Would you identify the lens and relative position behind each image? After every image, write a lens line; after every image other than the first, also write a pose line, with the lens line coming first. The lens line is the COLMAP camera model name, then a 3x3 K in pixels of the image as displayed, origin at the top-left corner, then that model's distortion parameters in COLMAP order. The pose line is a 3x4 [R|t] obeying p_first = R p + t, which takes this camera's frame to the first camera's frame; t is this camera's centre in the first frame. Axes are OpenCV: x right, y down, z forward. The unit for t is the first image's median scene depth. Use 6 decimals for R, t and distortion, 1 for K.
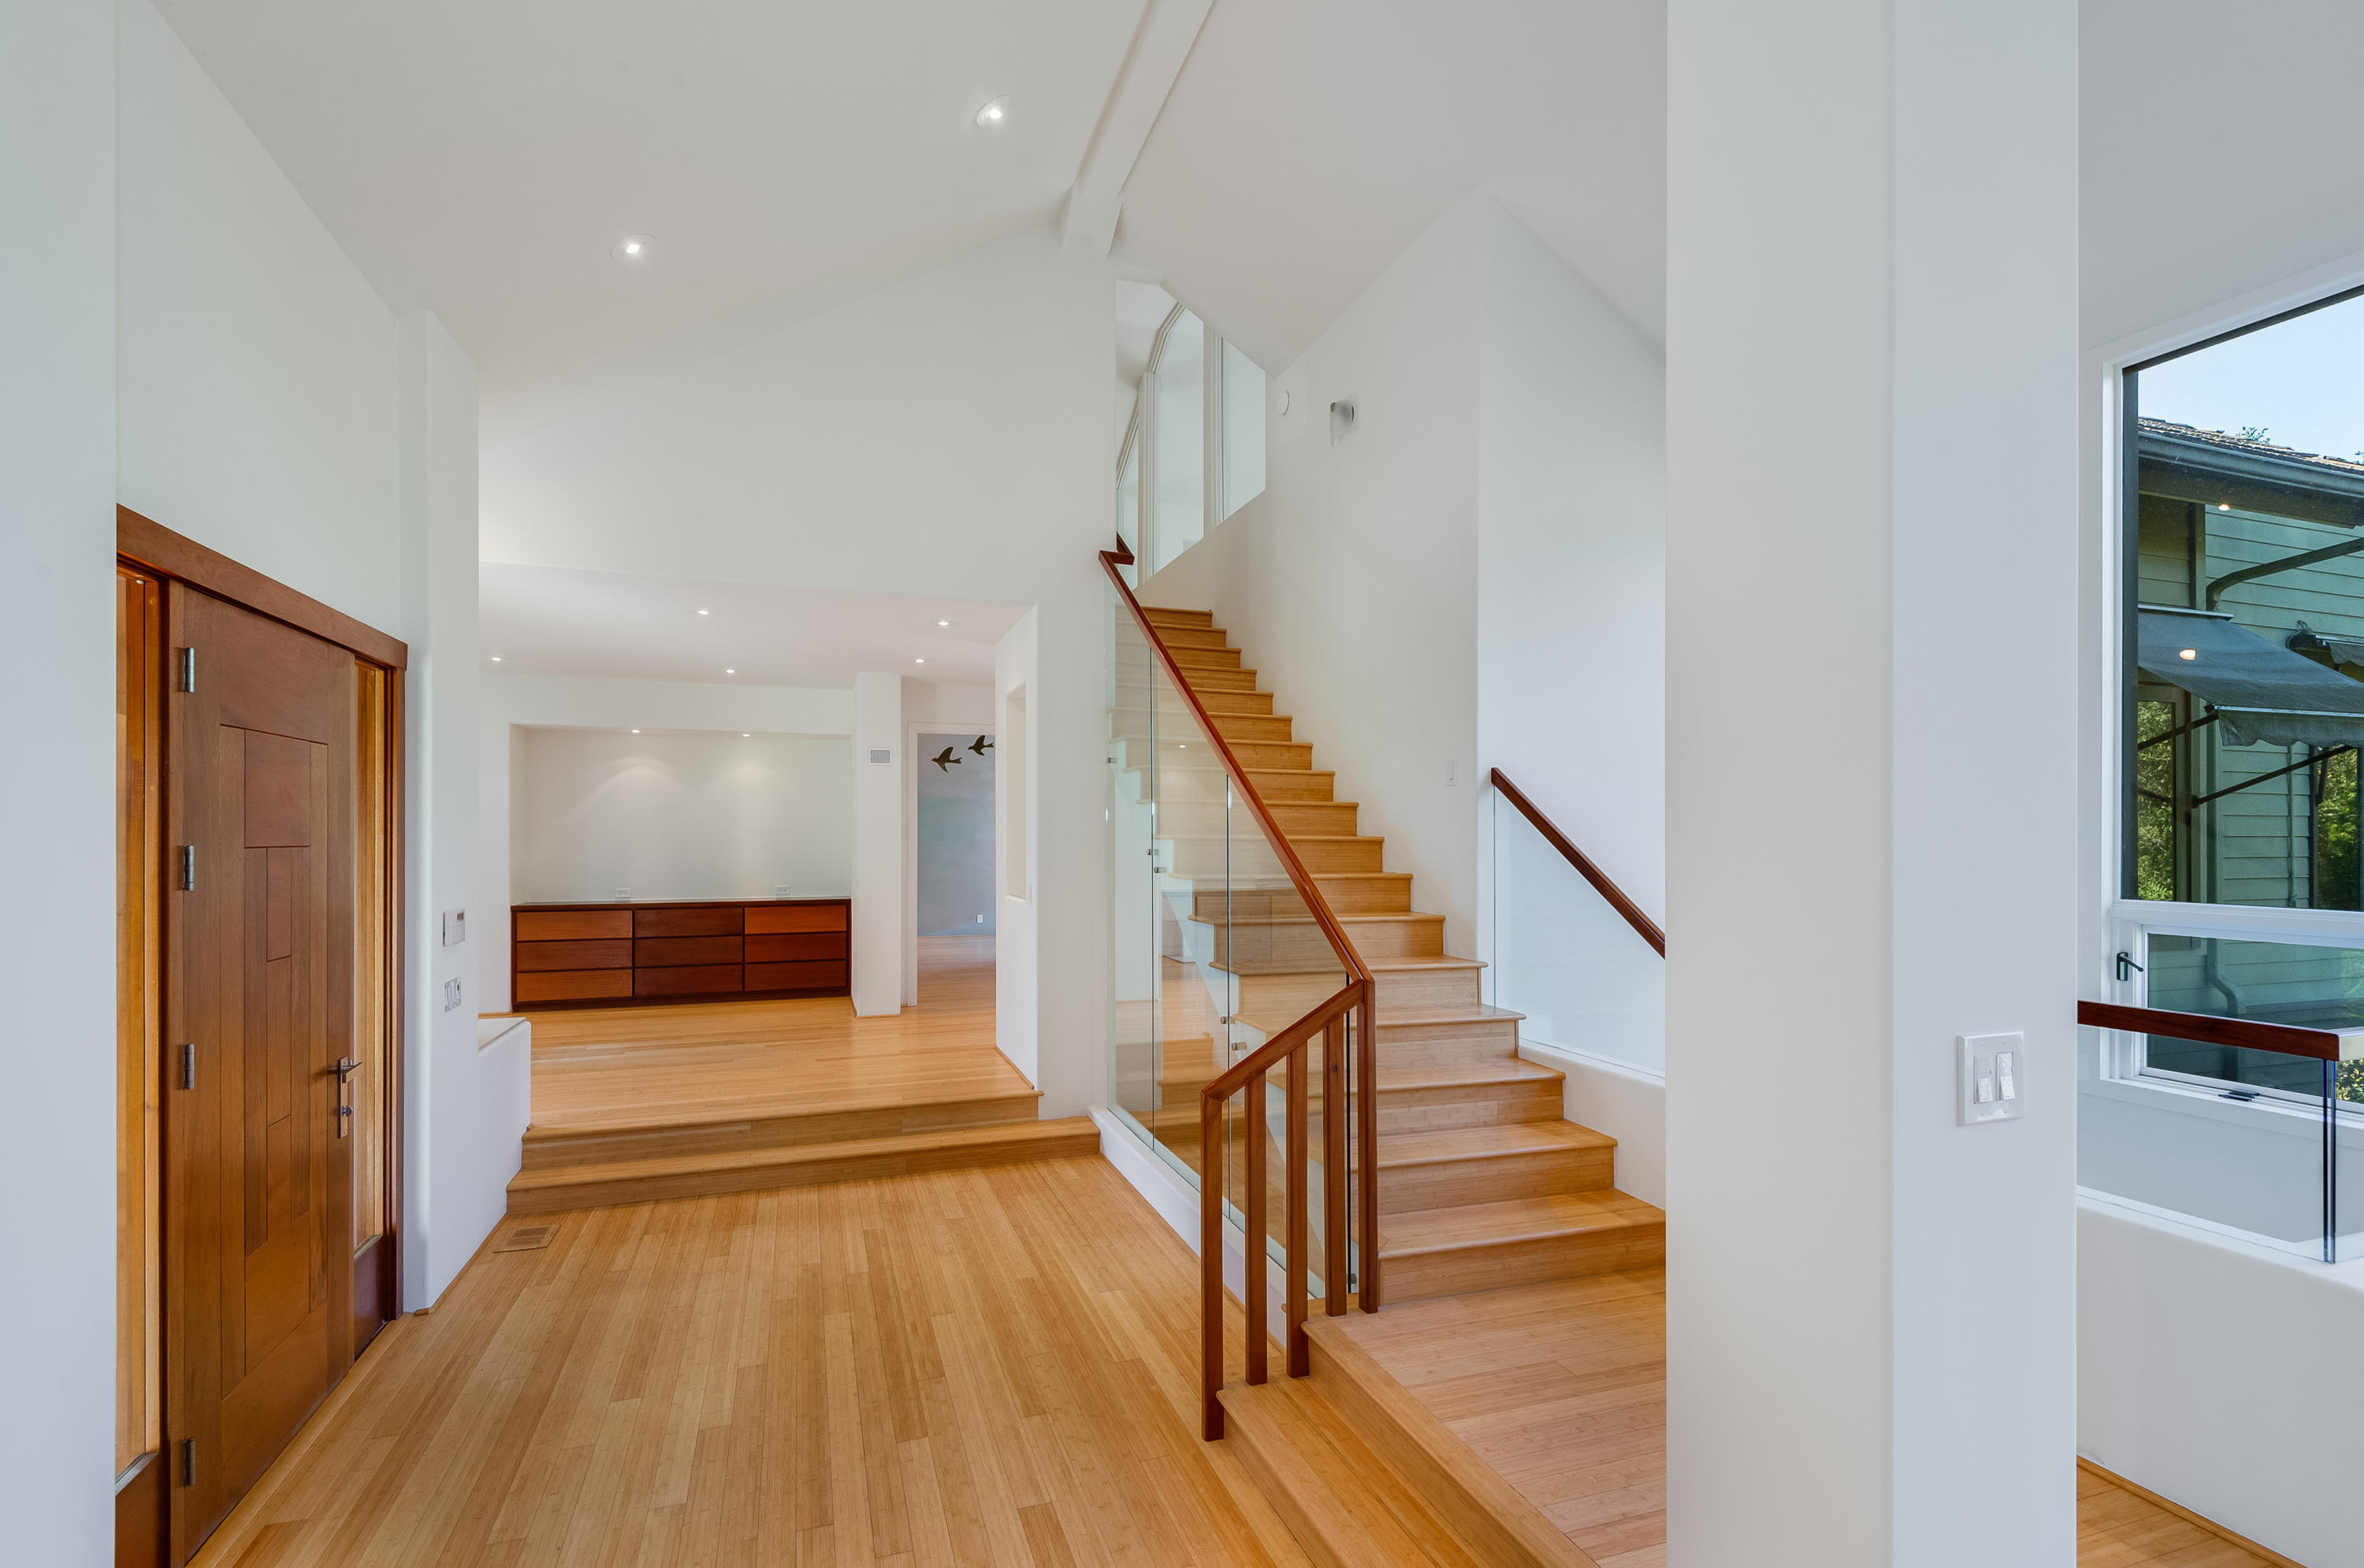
lens RADIAL K [[1091.3, 0, 1165.5], [0, 1091.3, 828.0], [0, 0, 1]] dist [0.020133, -0.010767]
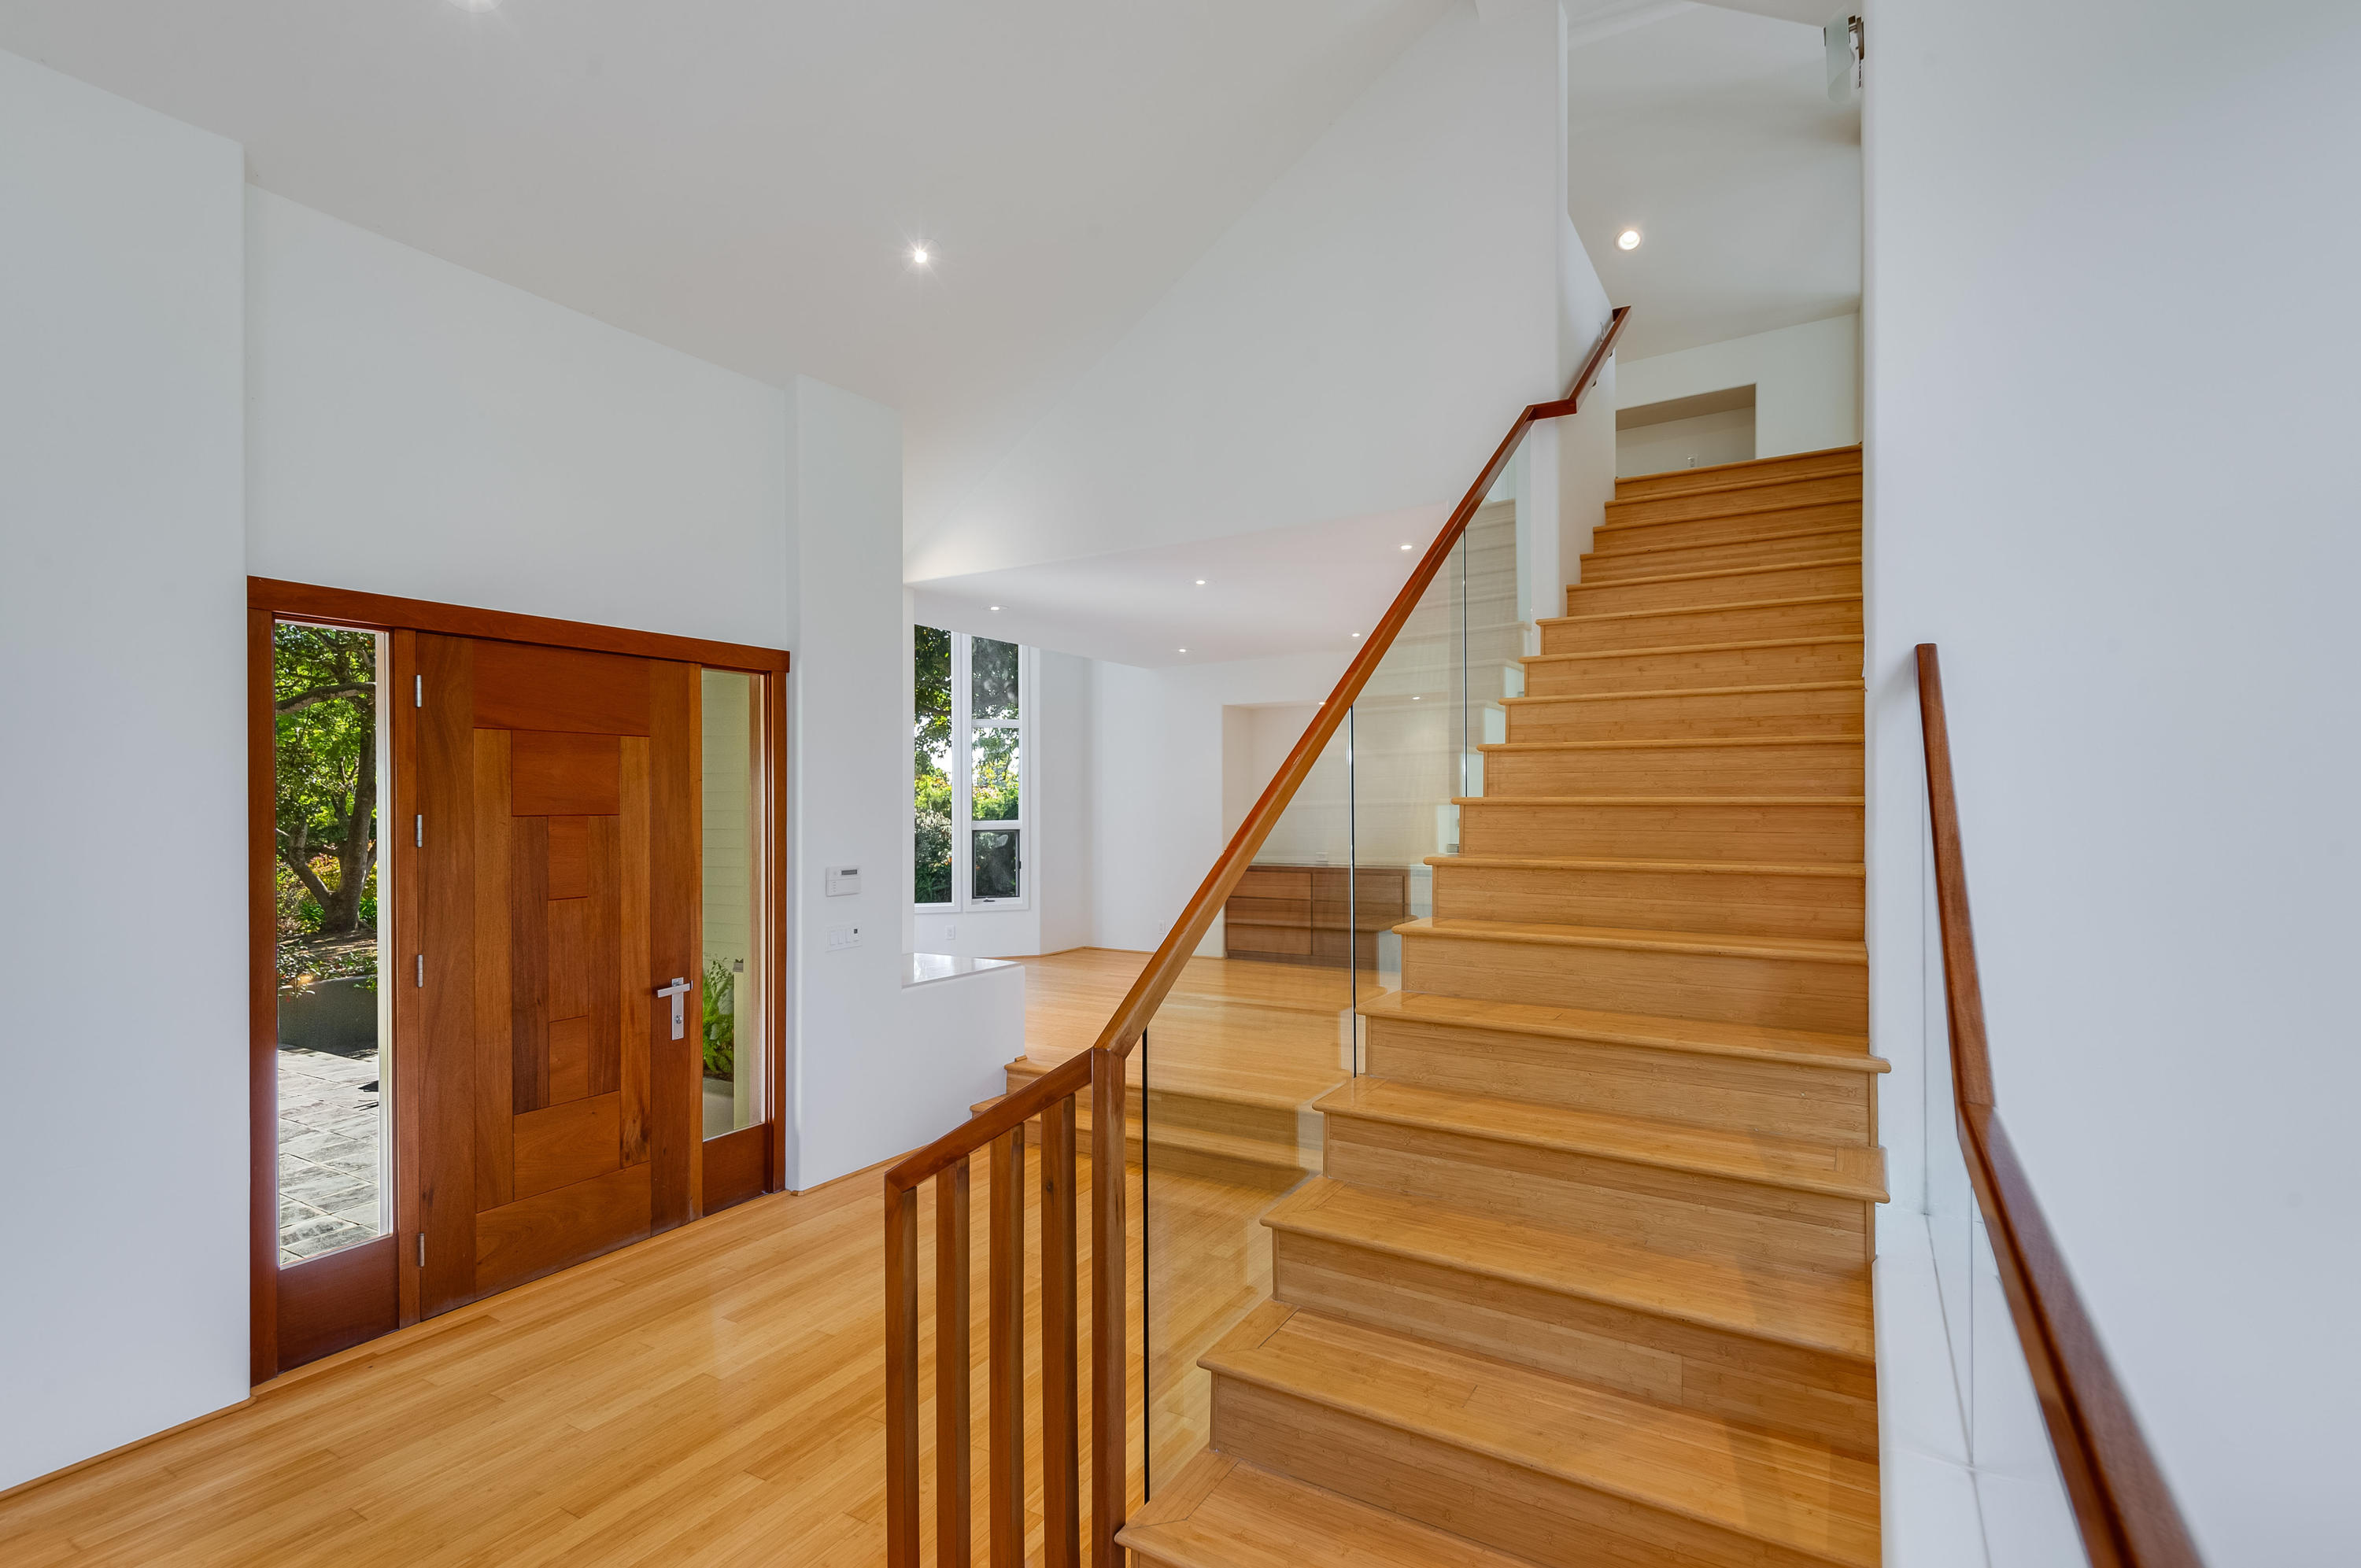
lens RADIAL K [[1089.8, 0, 1182.9], [0, 1089.8, 799.0], [0, 0, 1]] dist [0.020133, -0.010767]
pose [[0.647630, -0.008143, -0.761911, 0.537846], [0.012479, 0.999922, -0.000079, 0.005315], [0.761853, -0.009456, 0.647681, 0.541042]]
